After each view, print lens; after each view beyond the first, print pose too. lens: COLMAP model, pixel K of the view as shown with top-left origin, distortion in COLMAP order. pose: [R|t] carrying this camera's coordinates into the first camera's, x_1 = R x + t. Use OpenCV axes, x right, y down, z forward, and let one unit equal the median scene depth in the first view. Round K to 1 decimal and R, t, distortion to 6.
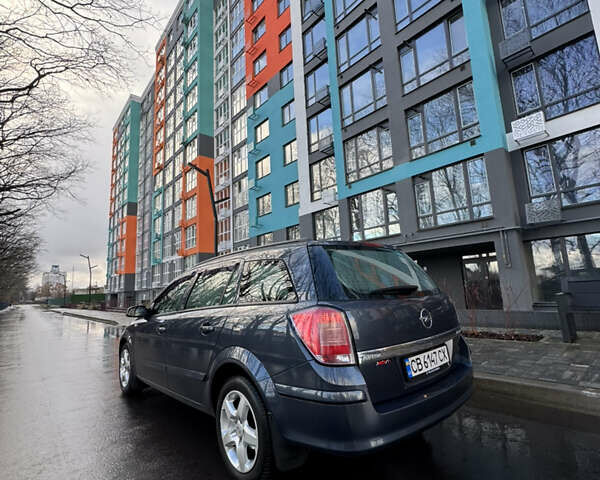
lens RADIAL K [[320.7, 0, 300.0], [0, 320.7, 240.0], [0, 0, 1]] dist [-0.002331, -0.000621]
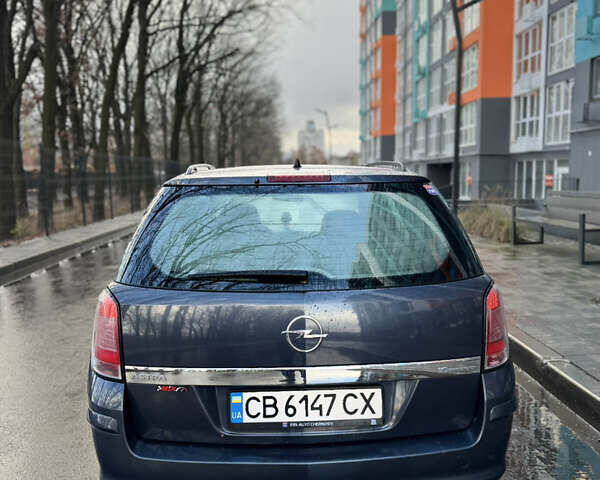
lens RADIAL K [[576.5, 0, 300.0], [0, 576.5, 240.0], [0, 0, 1]] dist [0.015532, -0.007061]
pose [[0.768984, 0.110746, -0.629602, 0.082207], [0.079564, 0.960641, 0.266154, -0.013646], [0.634297, -0.254762, 0.729906, 0.028183]]
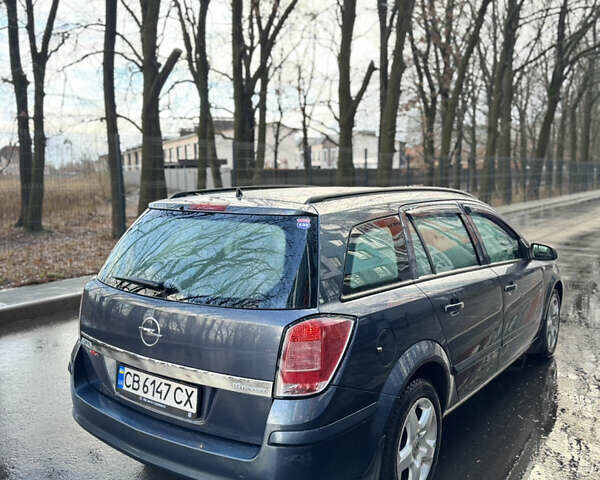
lens RADIAL K [[576.5, 0, 300.0], [0, 576.5, 240.0], [0, 0, 1]] dist [0.015532, -0.007061]
pose [[0.217170, 0.161764, -0.962637, 0.136135], [0.148676, 0.969186, 0.196405, -0.011664], [0.964745, -0.185774, 0.186428, 0.093984]]
